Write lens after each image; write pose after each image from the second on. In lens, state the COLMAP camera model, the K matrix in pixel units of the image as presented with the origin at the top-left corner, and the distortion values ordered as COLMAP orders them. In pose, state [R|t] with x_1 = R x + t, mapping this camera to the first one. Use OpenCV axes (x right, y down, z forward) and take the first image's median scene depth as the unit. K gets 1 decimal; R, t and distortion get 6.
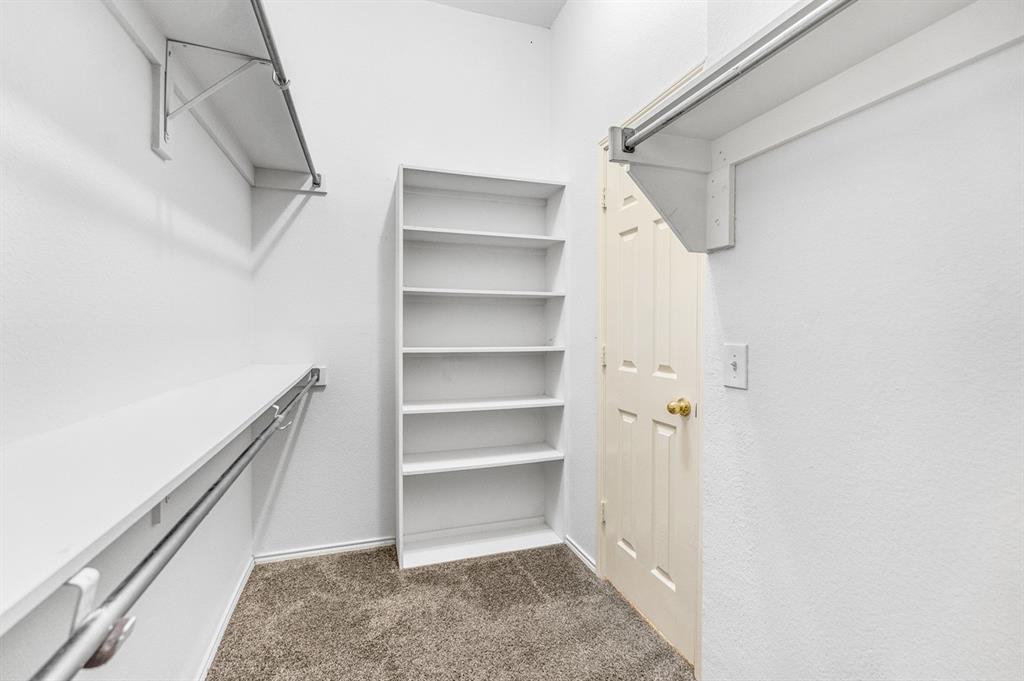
lens RADIAL K [[457.8, 0, 509.9], [0, 457.8, 323.2], [0, 0, 1]] dist [-0.001954, -0.000190]
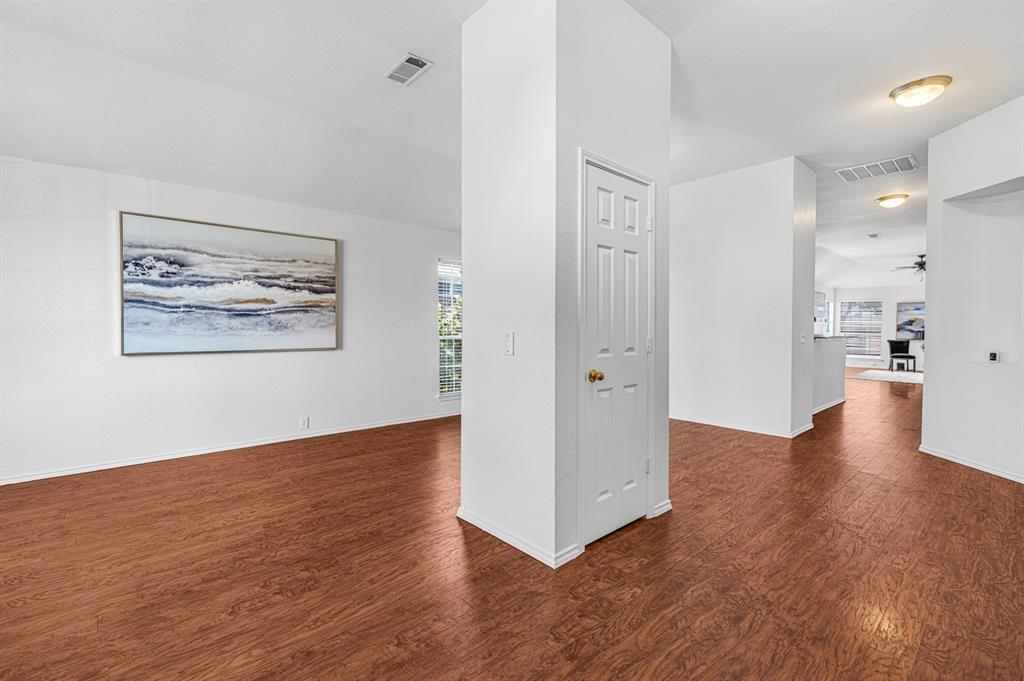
lens RADIAL K [[457.8, 0, 509.9], [0, 457.8, 323.2], [0, 0, 1]] dist [-0.001954, -0.000190]
pose [[-0.398736, -0.000805, 0.917065, -0.841947], [-0.011060, 0.999931, -0.003931, 0.019496], [-0.916999, -0.011710, -0.398718, 1.863601]]
